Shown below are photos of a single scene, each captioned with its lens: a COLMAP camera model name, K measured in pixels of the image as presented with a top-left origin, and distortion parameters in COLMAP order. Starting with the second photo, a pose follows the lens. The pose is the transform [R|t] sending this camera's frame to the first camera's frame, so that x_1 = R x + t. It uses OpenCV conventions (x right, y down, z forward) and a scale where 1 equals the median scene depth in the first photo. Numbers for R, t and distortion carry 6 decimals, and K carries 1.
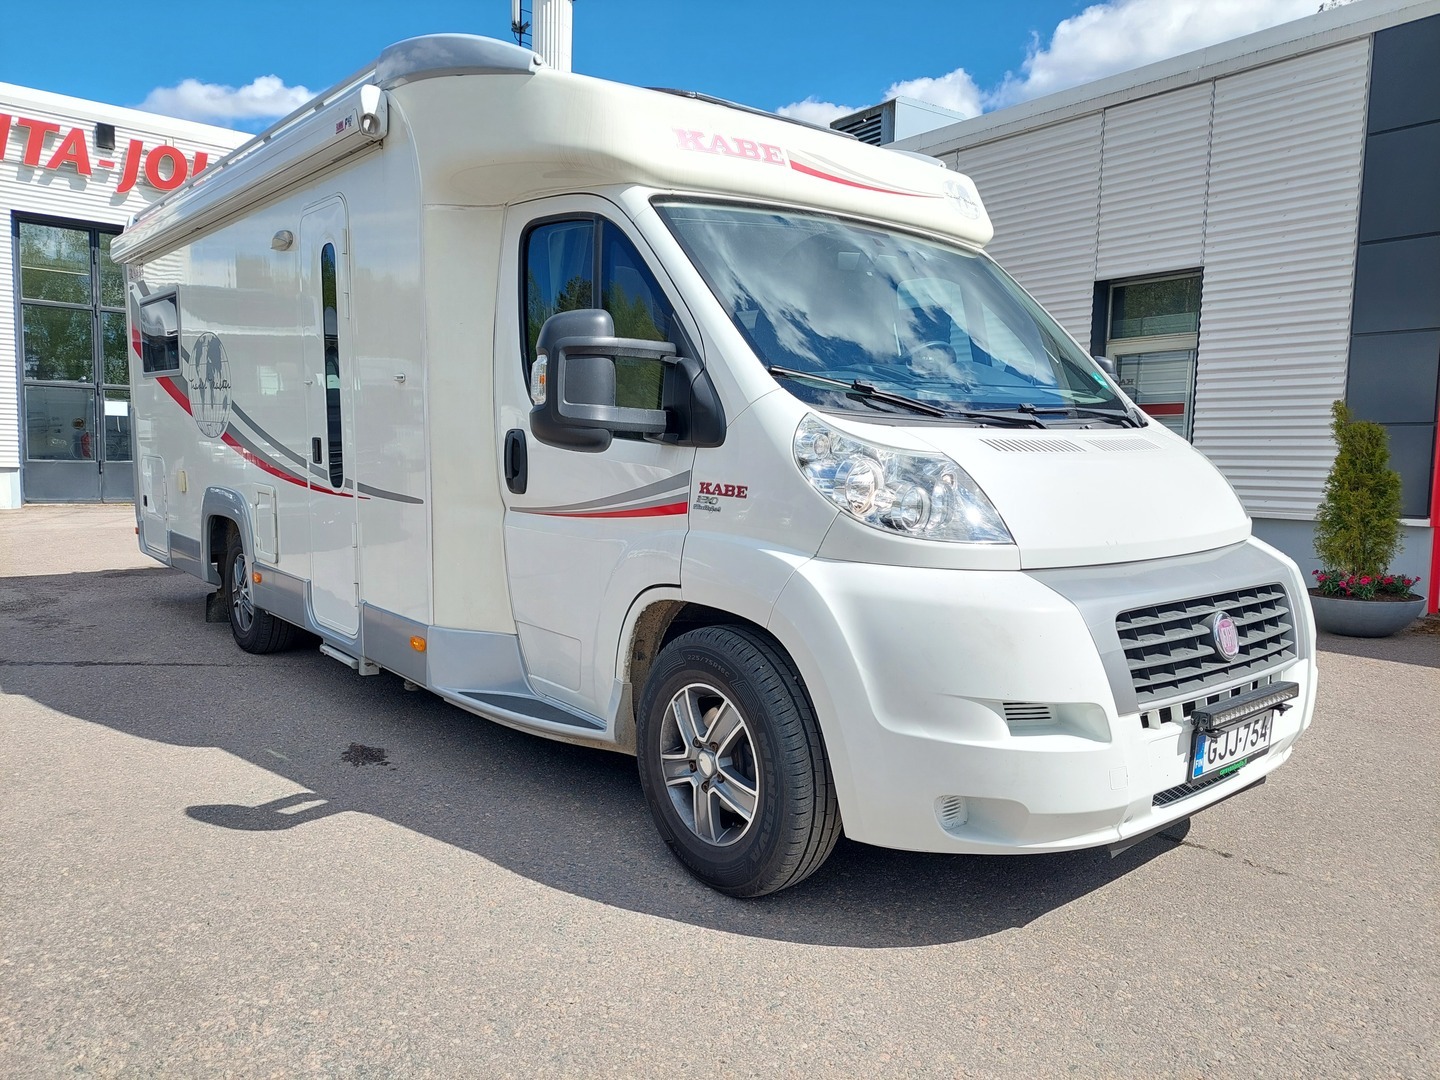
lens RADIAL K [[1048.6, 0, 720.0], [0, 1048.6, 540.0], [0, 0, 1]] dist [0.000620, 0.000786]
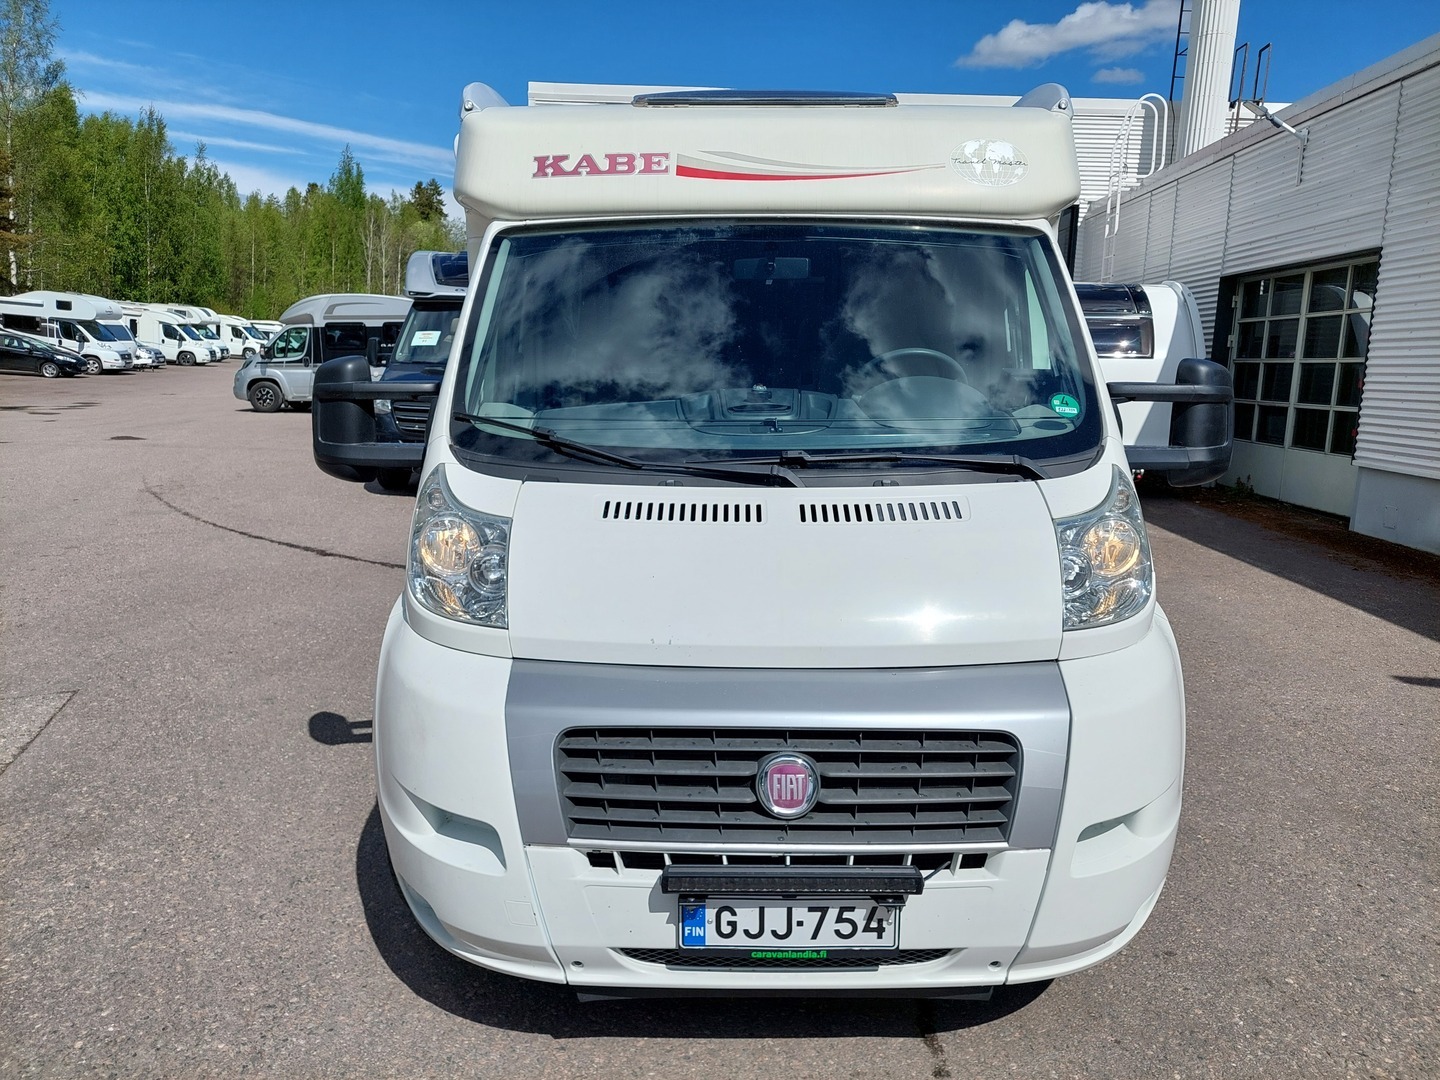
lens RADIAL K [[1025.0, 0, 720.0], [0, 1025.0, 540.0], [0, 0, 1]] dist [0.049623, 0.000034]
pose [[0.772745, 0.108071, -0.625449, 0.859486], [-0.064847, 0.993684, 0.091579, -0.146280], [0.631396, -0.030209, 0.774872, 0.375886]]
